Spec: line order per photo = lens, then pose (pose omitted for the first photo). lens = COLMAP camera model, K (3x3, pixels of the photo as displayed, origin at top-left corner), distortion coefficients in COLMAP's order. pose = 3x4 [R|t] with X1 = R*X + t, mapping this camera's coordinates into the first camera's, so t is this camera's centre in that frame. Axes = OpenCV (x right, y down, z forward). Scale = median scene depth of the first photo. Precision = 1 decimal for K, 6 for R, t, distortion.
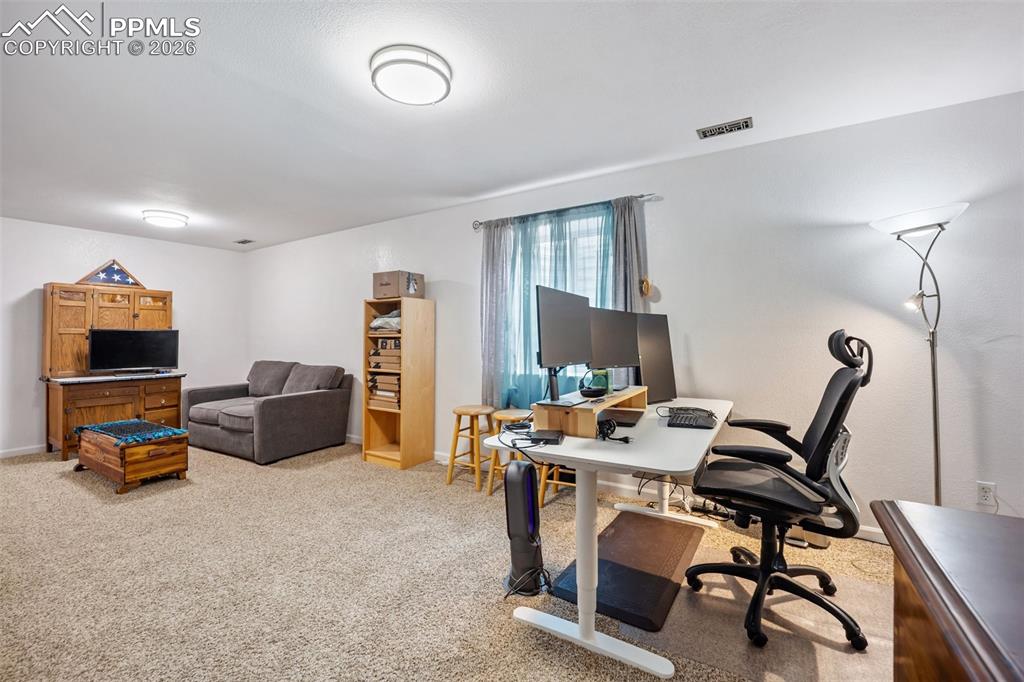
lens RADIAL K [[416.3, 0, 512.9], [0, 416.3, 345.0], [0, 0, 1]] dist [-0.016959, -0.000063]
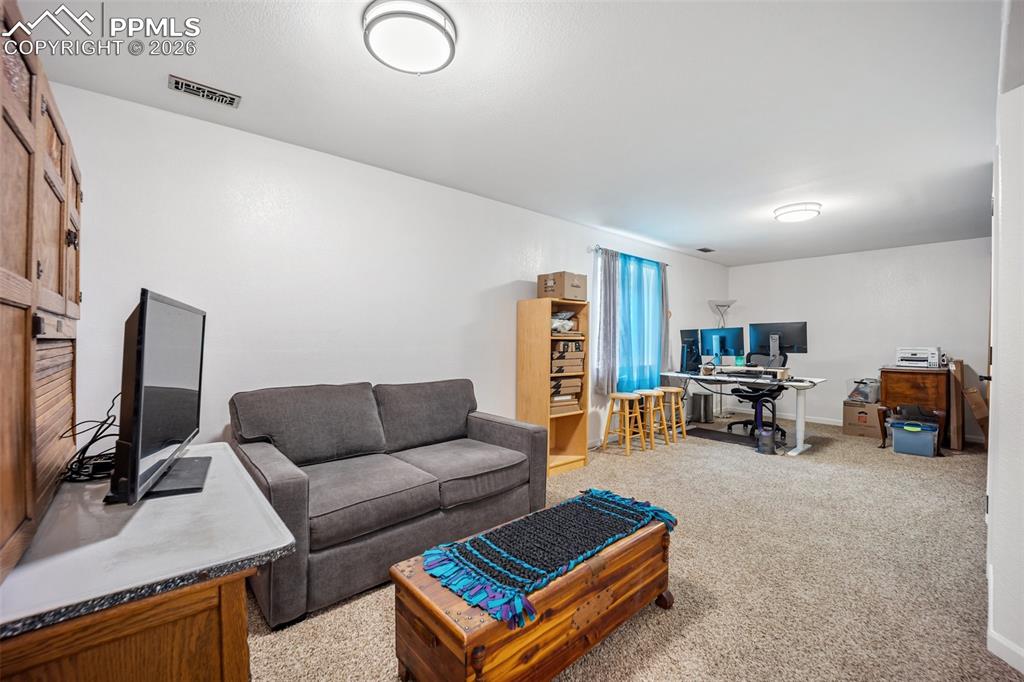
lens RADIAL K [[419.4, 0, 513.1], [0, 419.4, 334.9], [0, 0, 1]] dist [-0.019214, 0.000179]
pose [[0.296244, 0.001946, 0.955110, -1.279178], [-0.005978, 0.999982, -0.000184, -0.029132], [-0.955094, -0.005655, 0.296250, 0.829395]]
